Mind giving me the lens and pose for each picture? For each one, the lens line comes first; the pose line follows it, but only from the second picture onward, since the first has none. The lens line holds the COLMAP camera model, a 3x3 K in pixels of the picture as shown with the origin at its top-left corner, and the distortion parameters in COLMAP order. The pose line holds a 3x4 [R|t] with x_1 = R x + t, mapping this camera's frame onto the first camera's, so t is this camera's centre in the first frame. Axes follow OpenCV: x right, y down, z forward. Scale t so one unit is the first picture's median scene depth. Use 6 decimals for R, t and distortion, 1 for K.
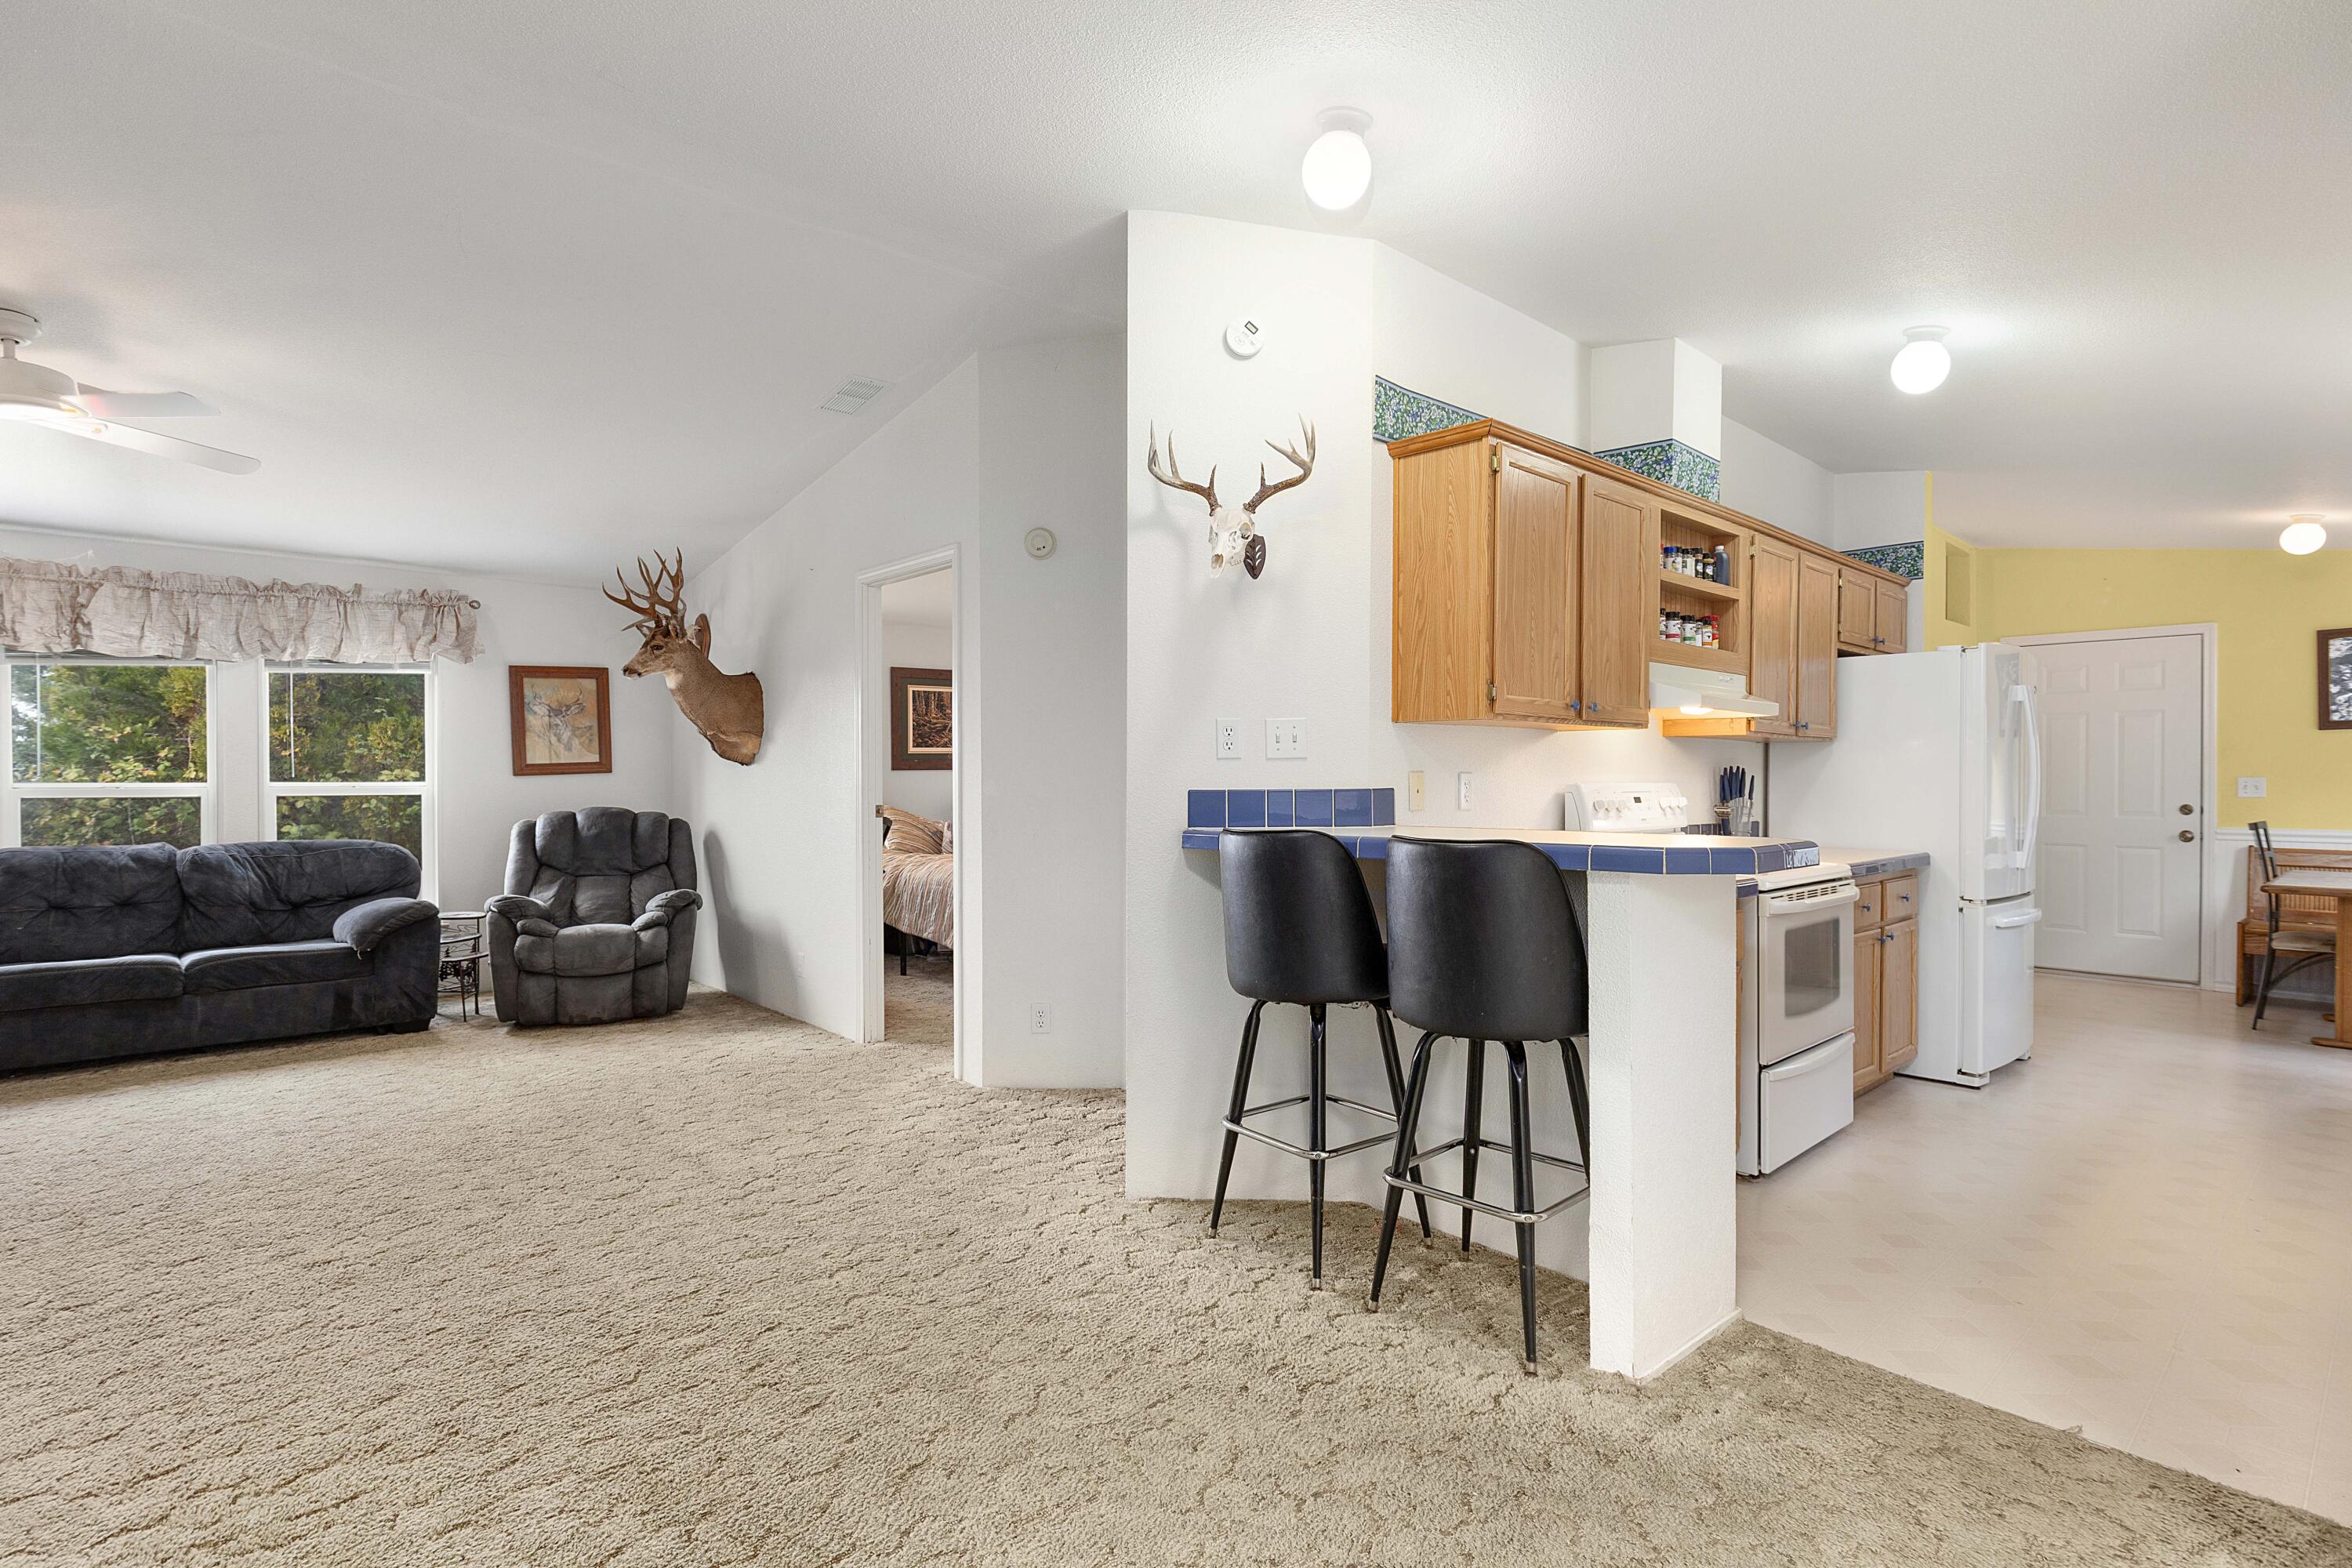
lens RADIAL K [[1139.4, 0, 1179.2], [0, 1139.4, 779.3], [0, 0, 1]] dist [-0.006669, -0.002214]
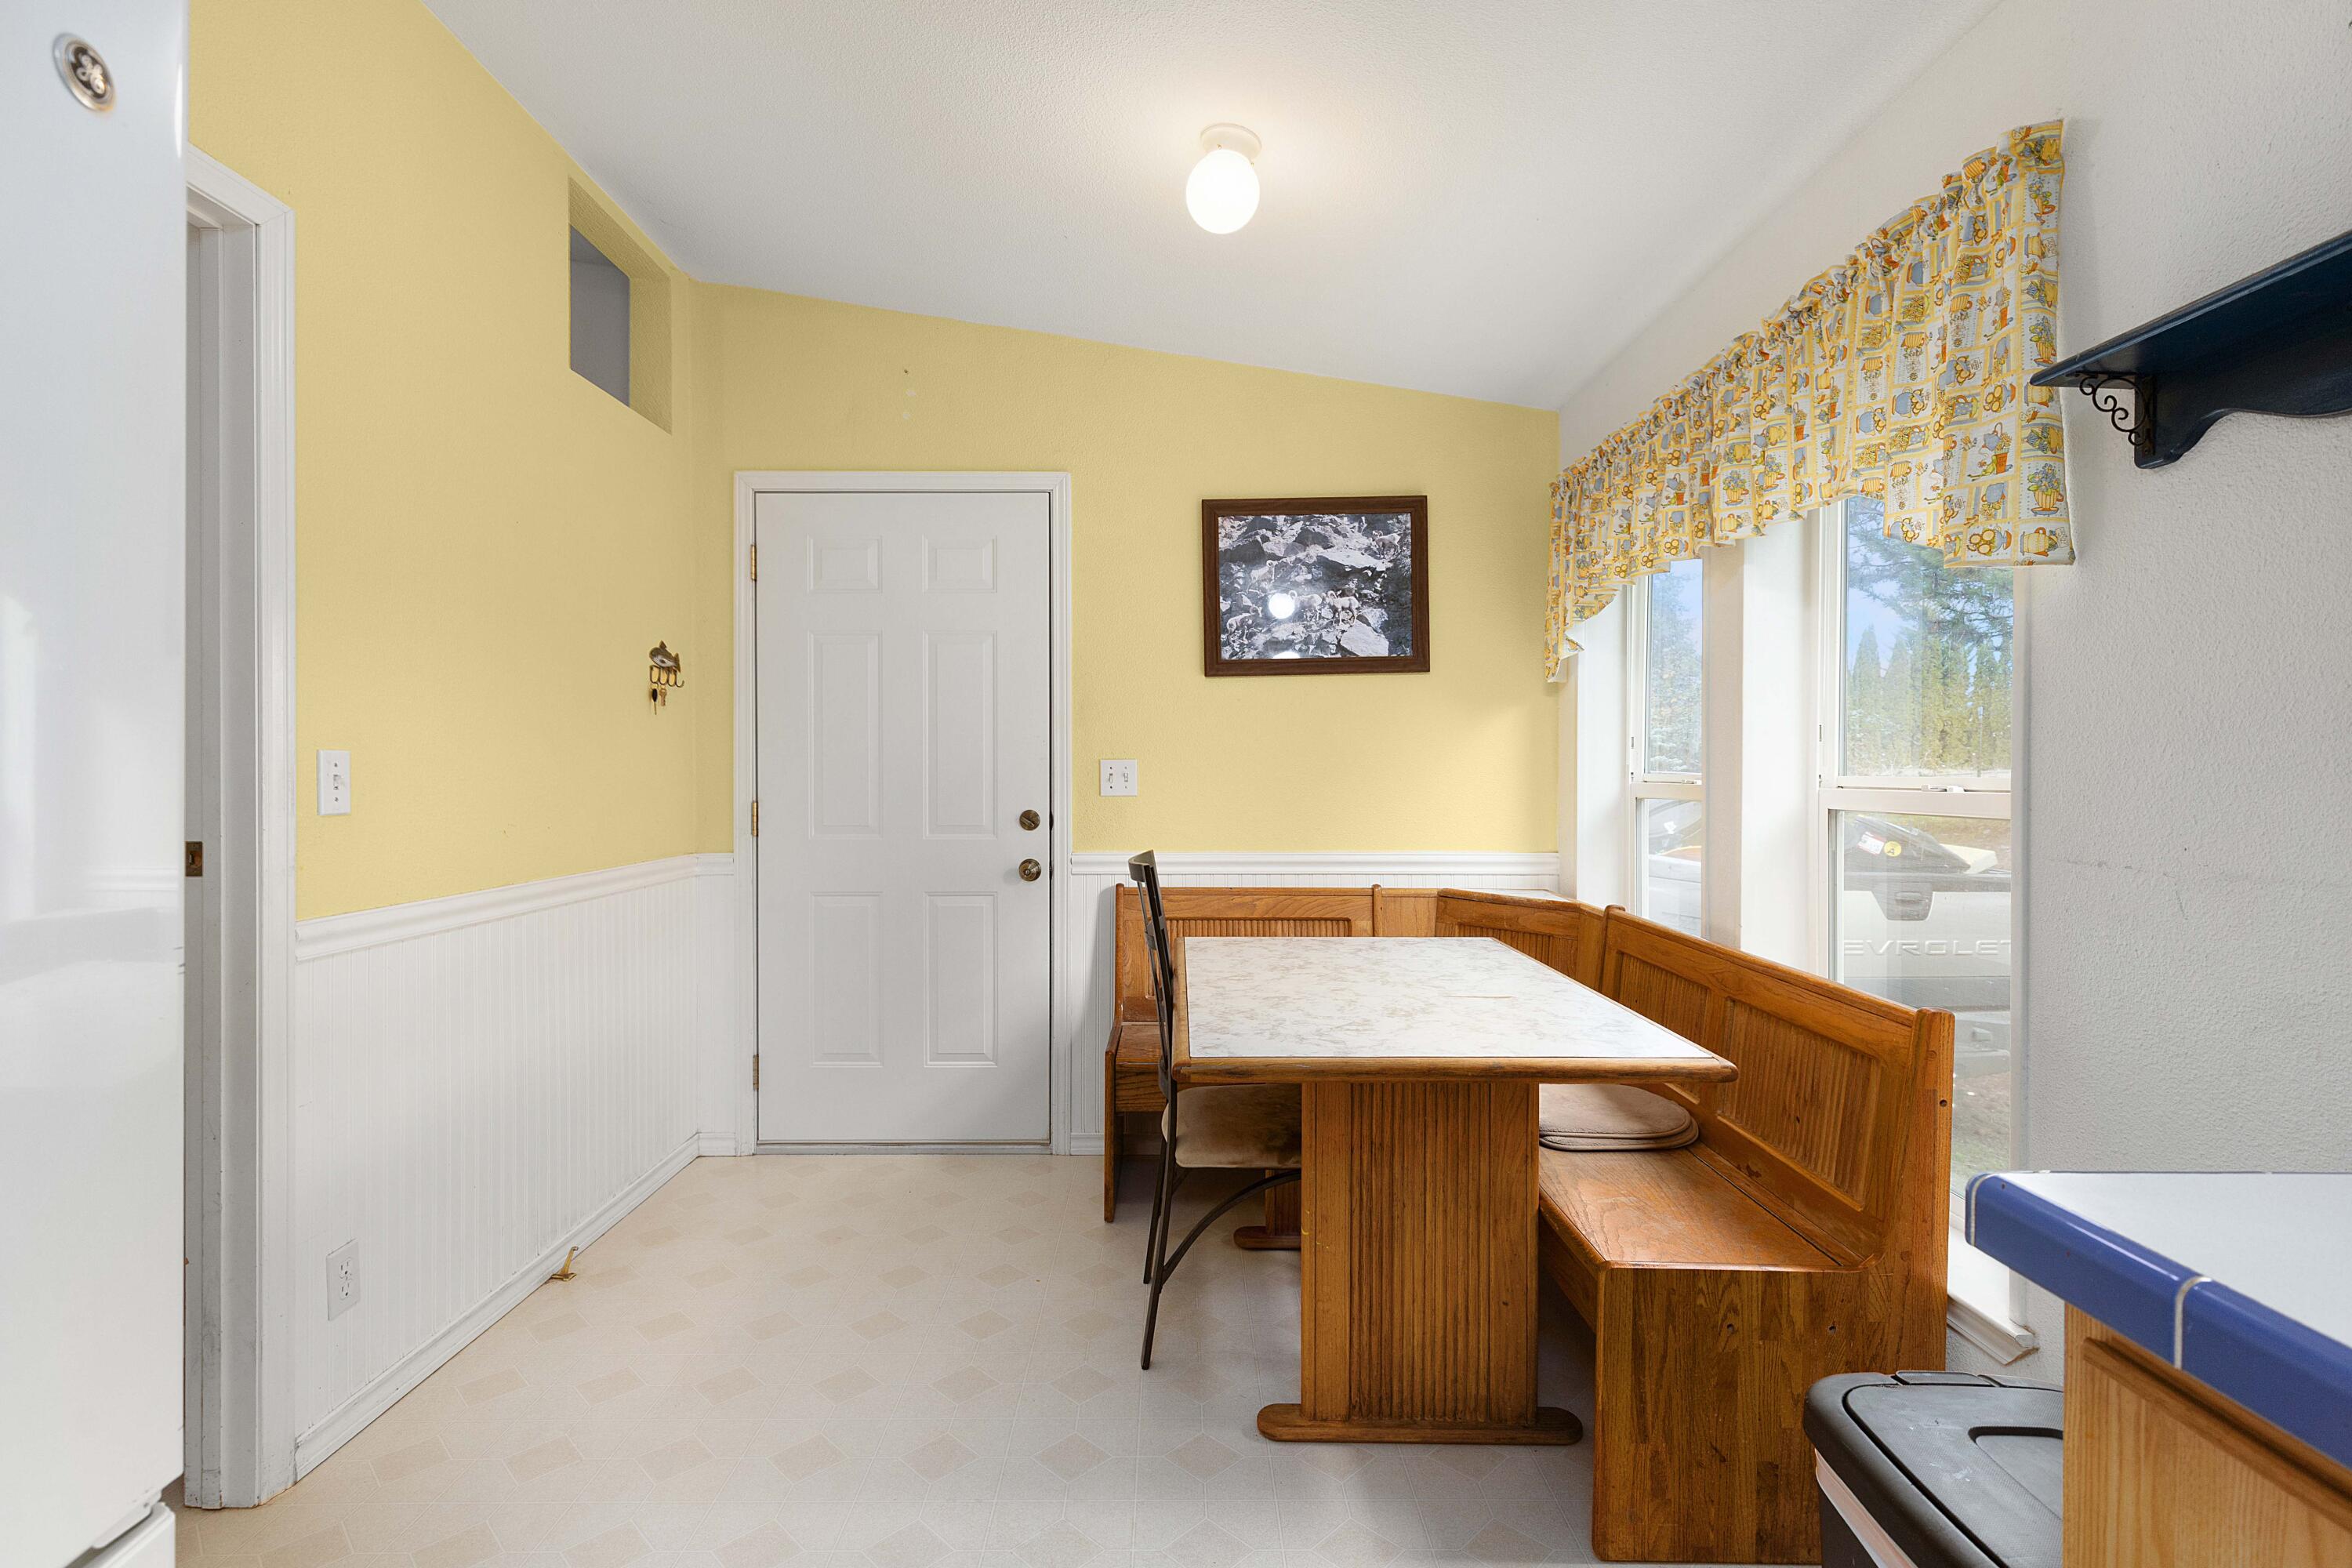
lens RADIAL K [[1107.6, 0, 1080.5], [0, 1107.6, 783.5], [0, 0, 1]] dist [0.005360, 0.000987]
pose [[0.733197, -0.013777, 0.679877, 0.794754], [0.006491, 0.999891, 0.013262, 0.004079], [-0.679986, -0.005310, 0.733206, 0.863900]]
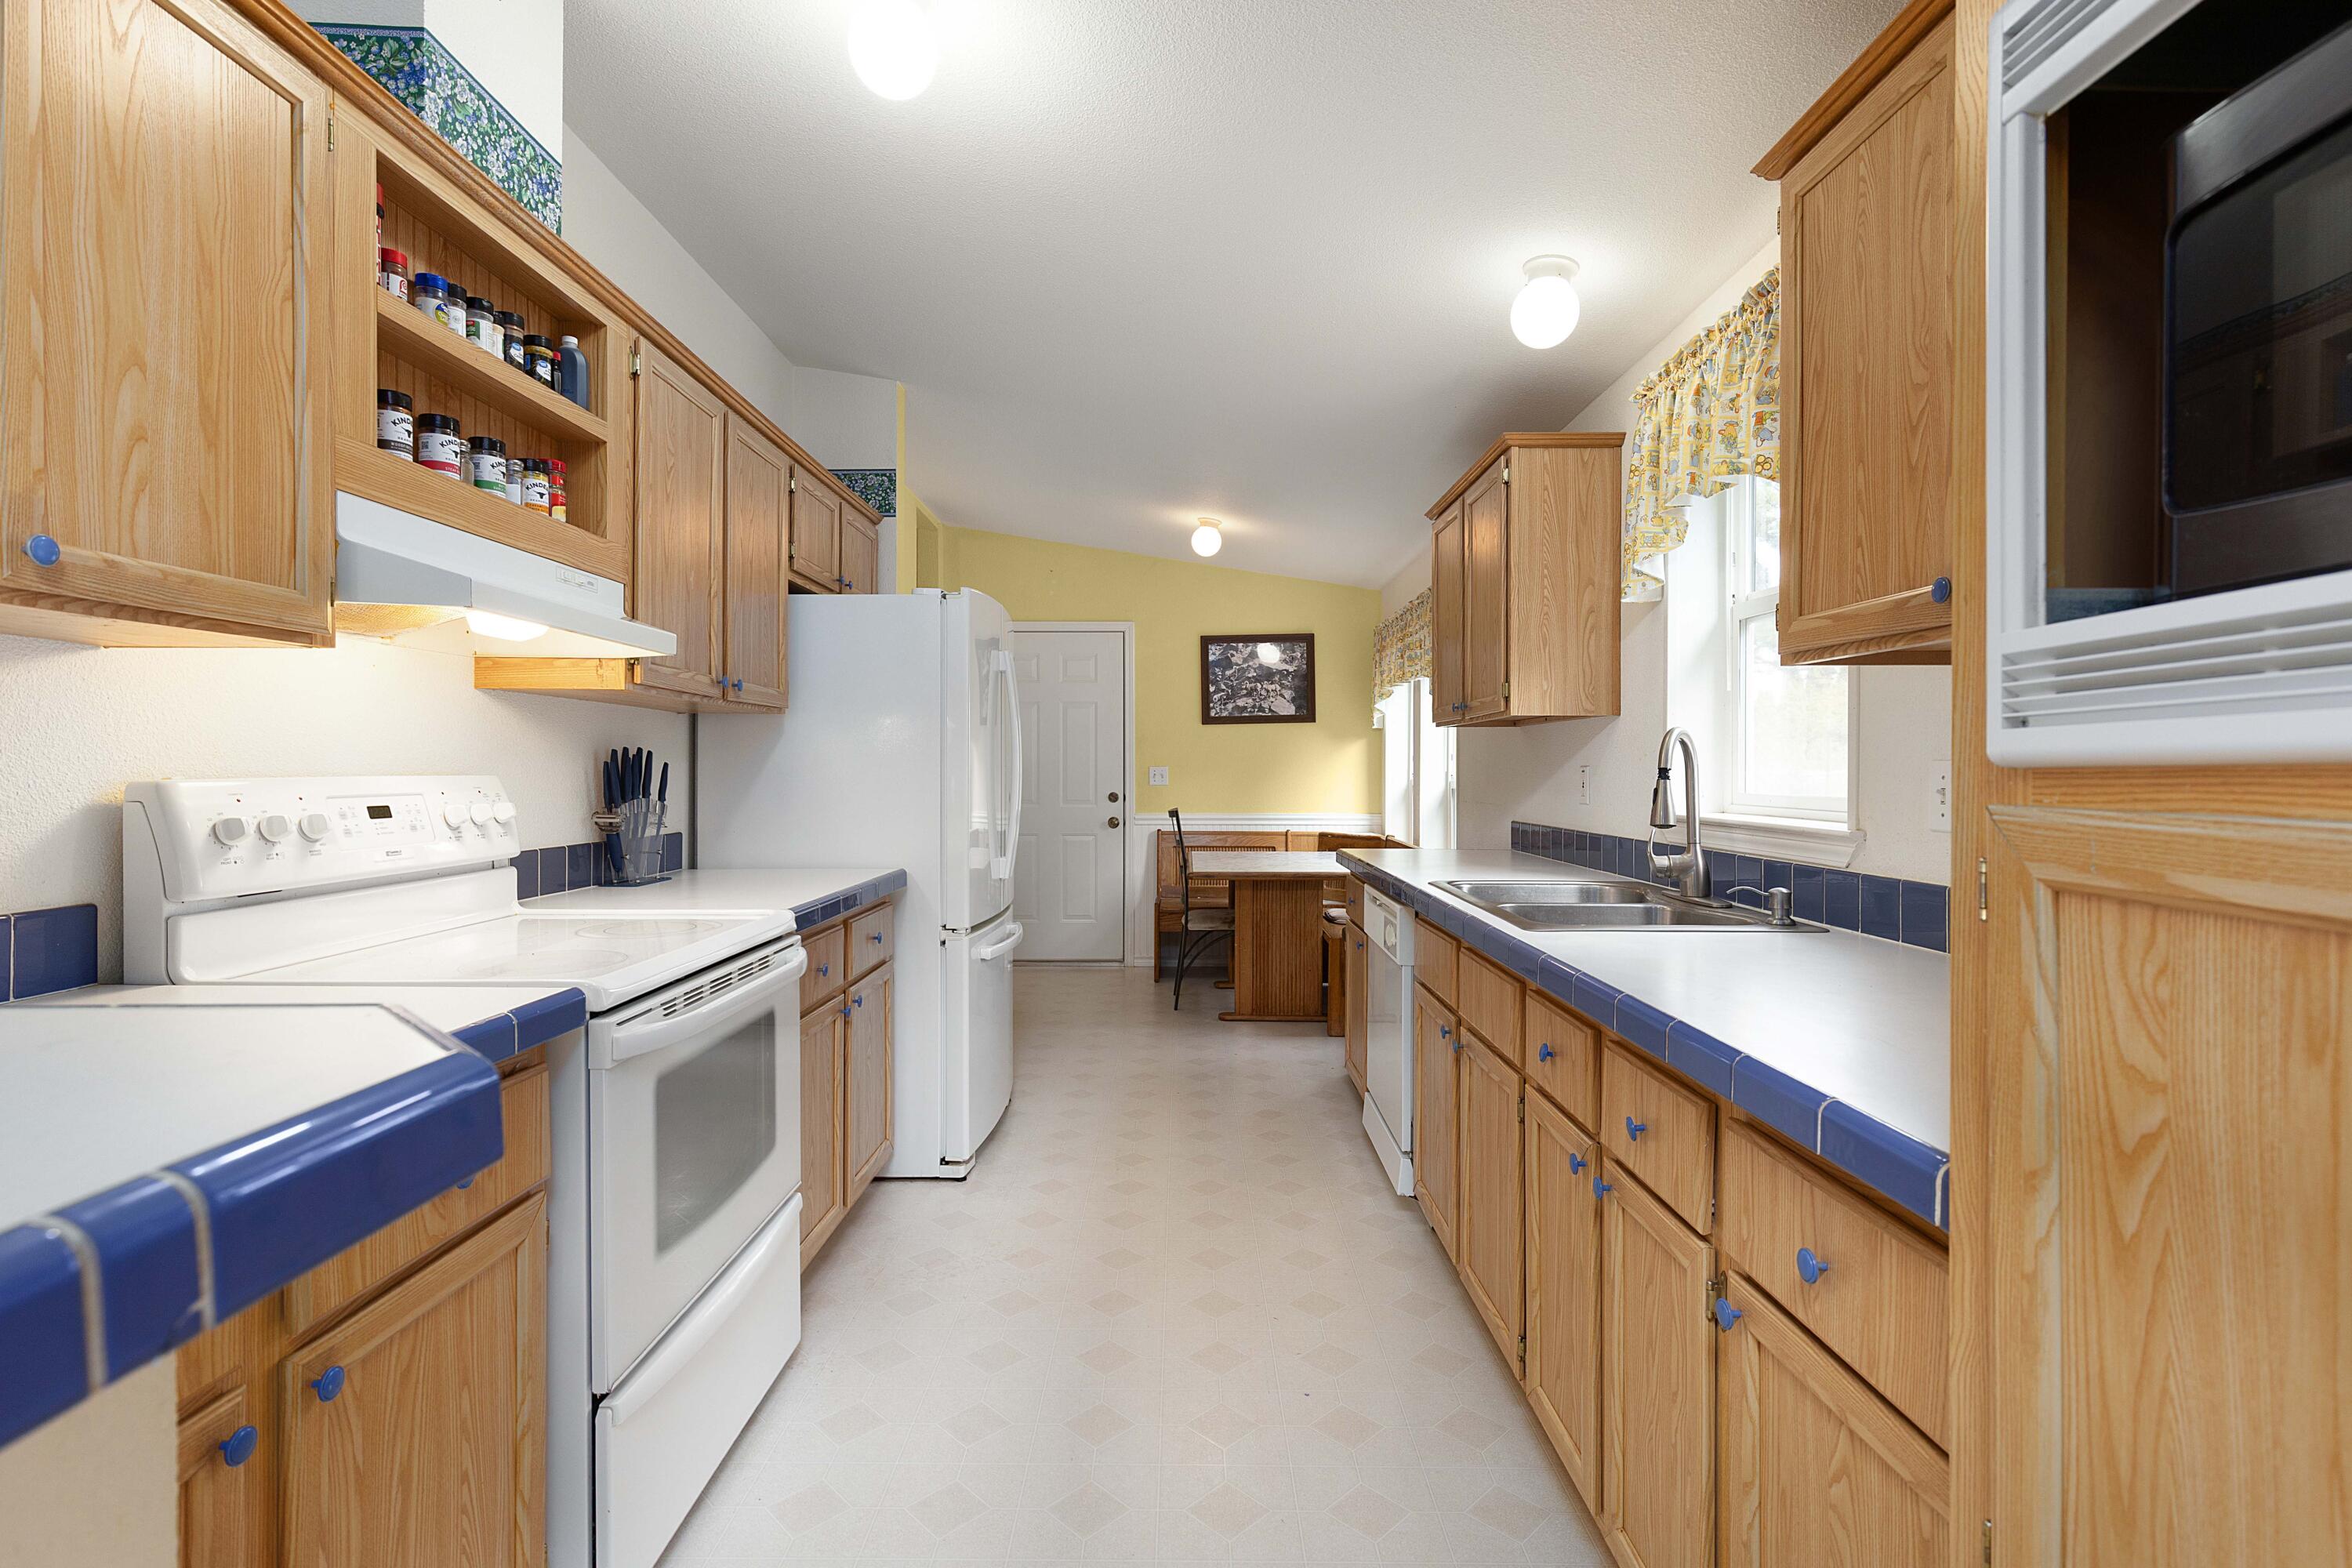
lens RADIAL K [[1107.6, 0, 1183.3], [0, 1107.6, 777.2], [0, 0, 1]] dist [0.005360, 0.000987]
pose [[0.670591, -0.007593, 0.741789, 0.241035], [0.003230, 0.999968, 0.007315, 0.001108], [-0.741820, -0.002509, 0.670594, 0.372609]]
